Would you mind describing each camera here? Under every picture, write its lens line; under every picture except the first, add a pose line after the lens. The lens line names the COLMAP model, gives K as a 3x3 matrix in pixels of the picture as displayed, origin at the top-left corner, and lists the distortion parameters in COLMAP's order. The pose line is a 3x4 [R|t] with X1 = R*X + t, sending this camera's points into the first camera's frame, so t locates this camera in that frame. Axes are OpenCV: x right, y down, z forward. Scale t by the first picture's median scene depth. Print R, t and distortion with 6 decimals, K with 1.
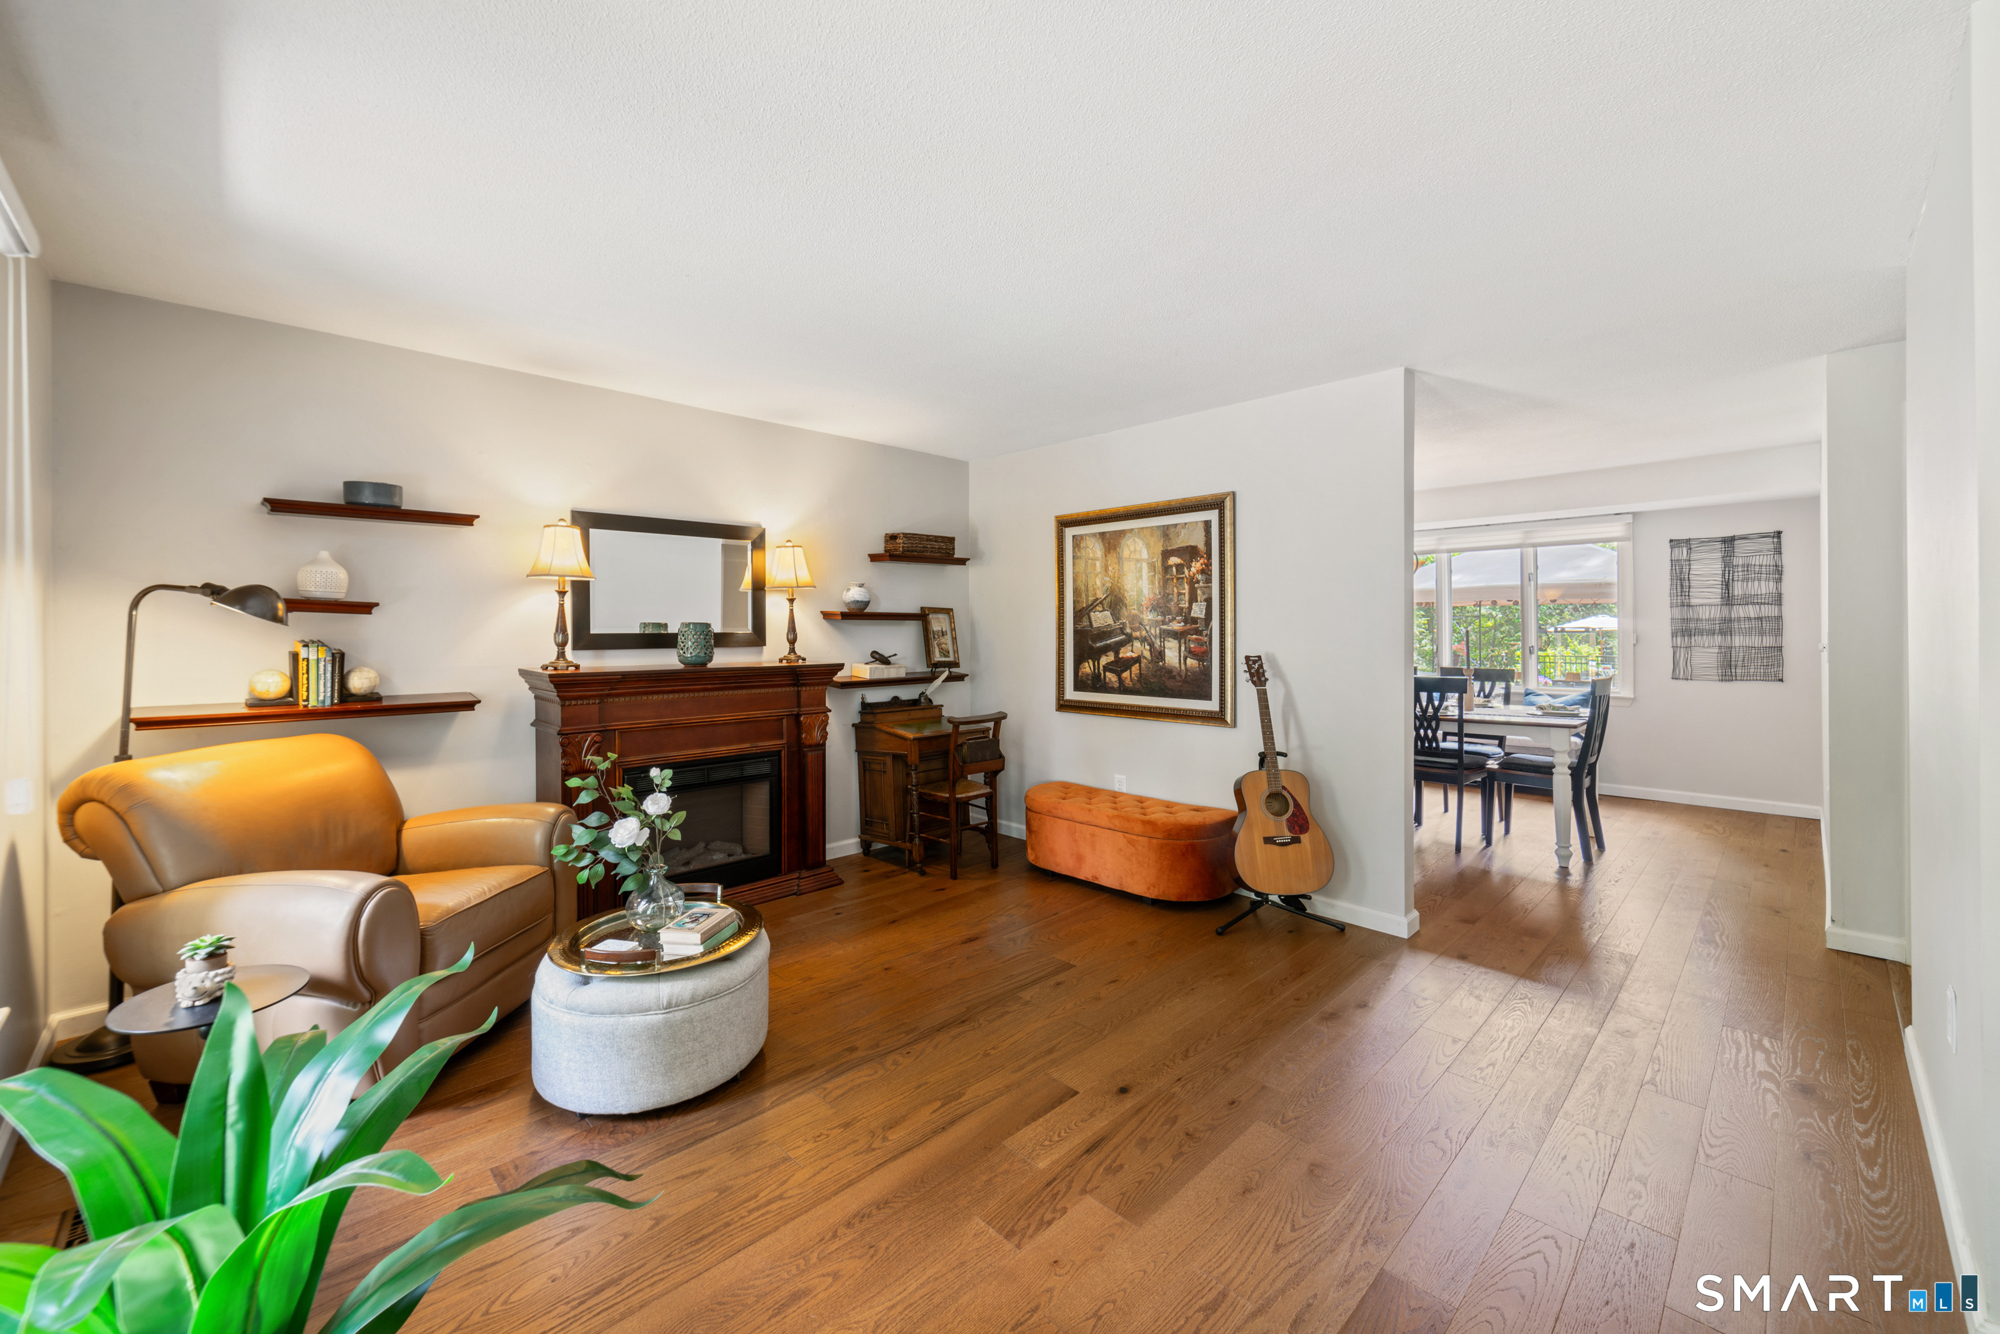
lens RADIAL K [[780.2, 0, 1003.0], [0, 780.2, 645.4], [0, 0, 1]] dist [-0.006169, 0.001047]
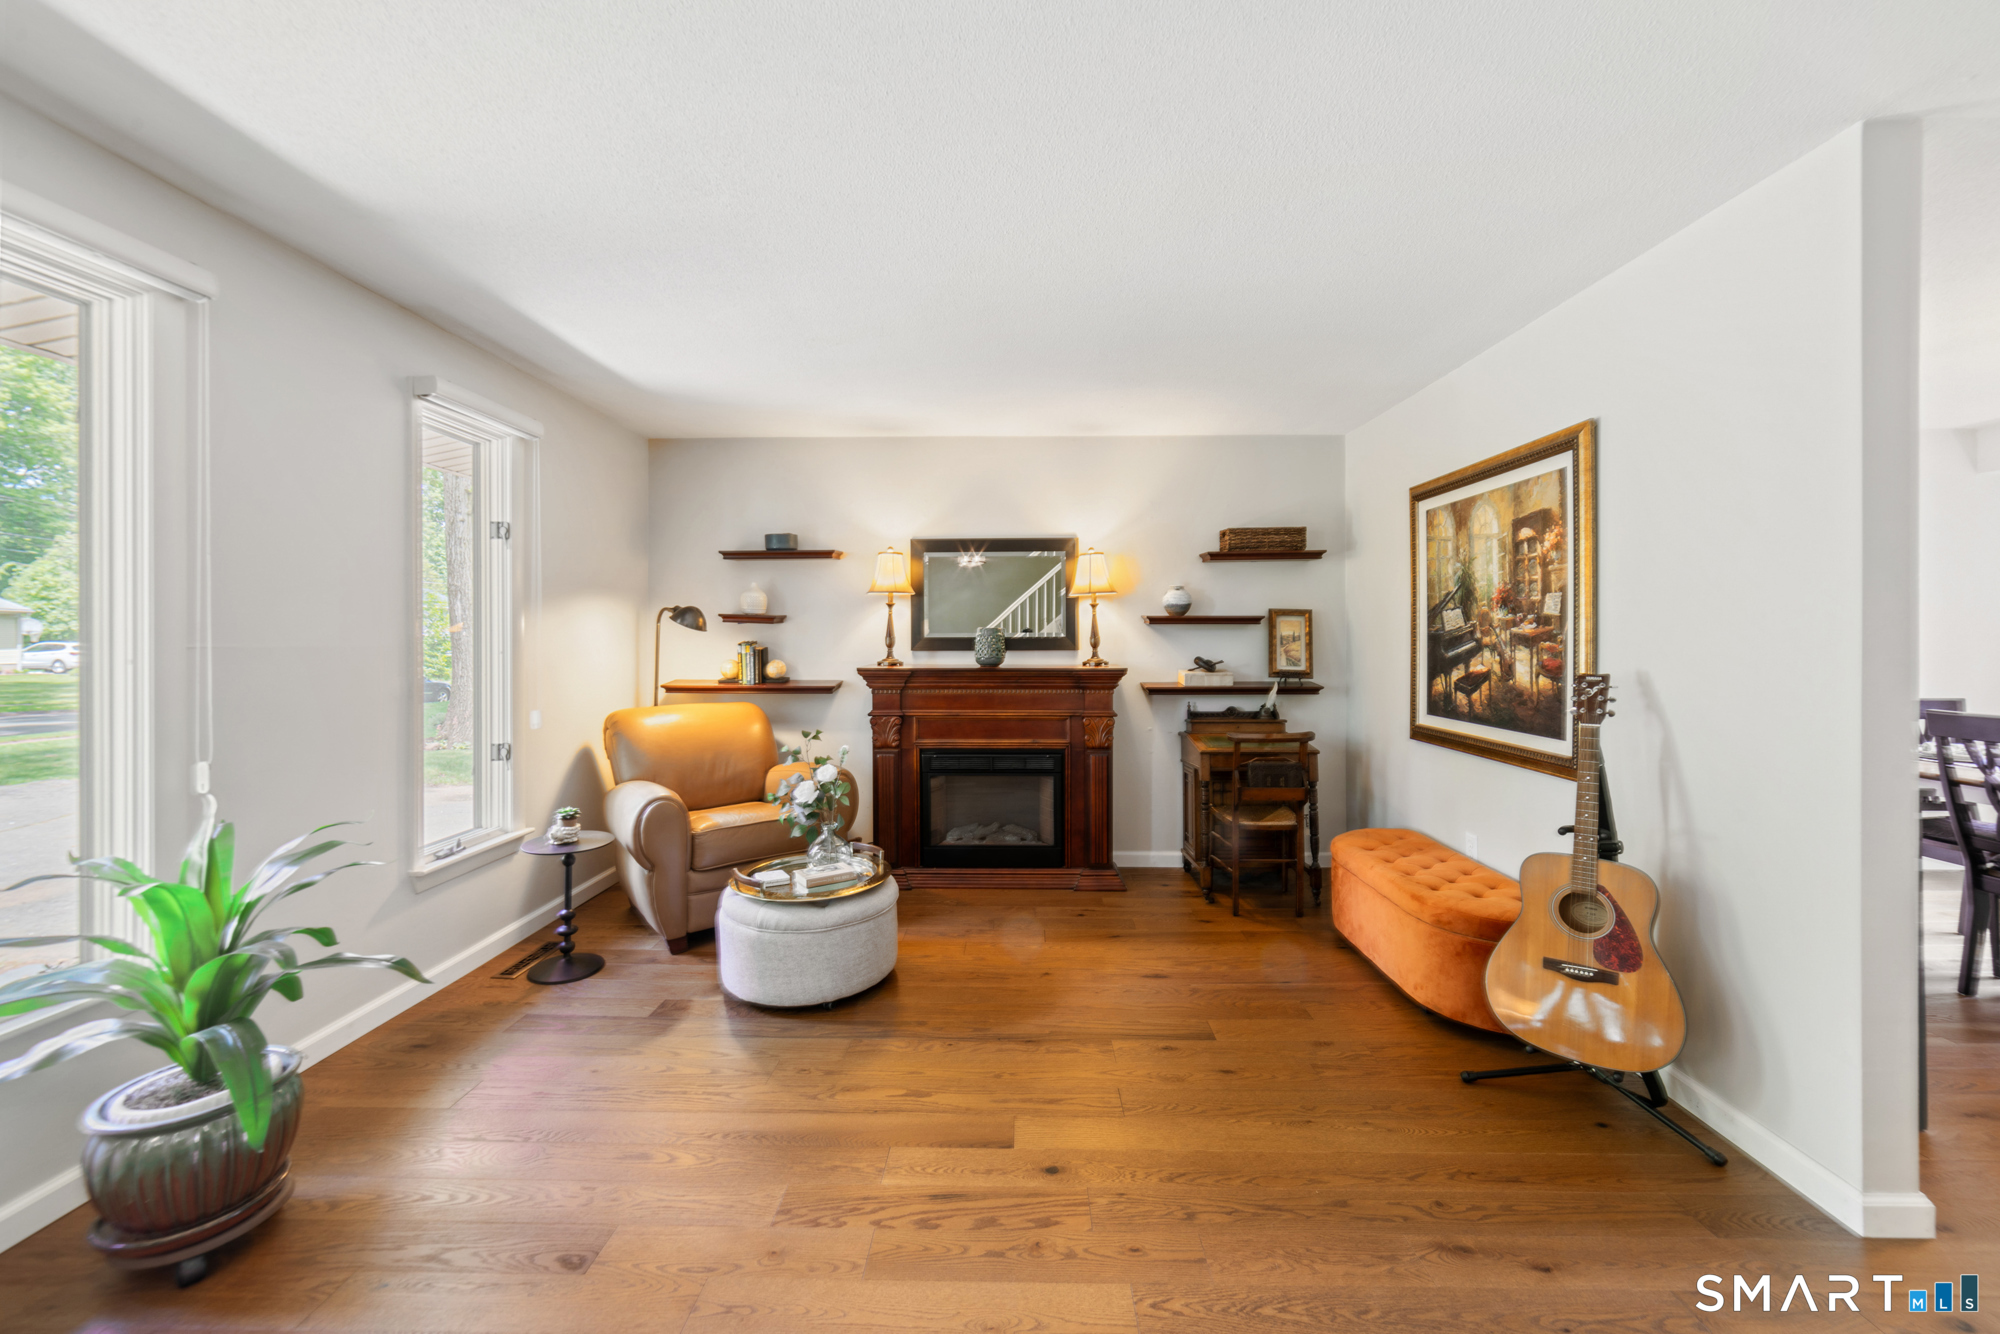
lens RADIAL K [[780.2, 0, 1004.9], [0, 780.2, 650.4], [0, 0, 1]] dist [-0.006169, 0.001047]
pose [[0.703908, 0.013247, -0.710168, 0.400650], [-0.014505, 0.999886, 0.004275, -0.001716], [0.710143, 0.007291, 0.704019, 0.199295]]
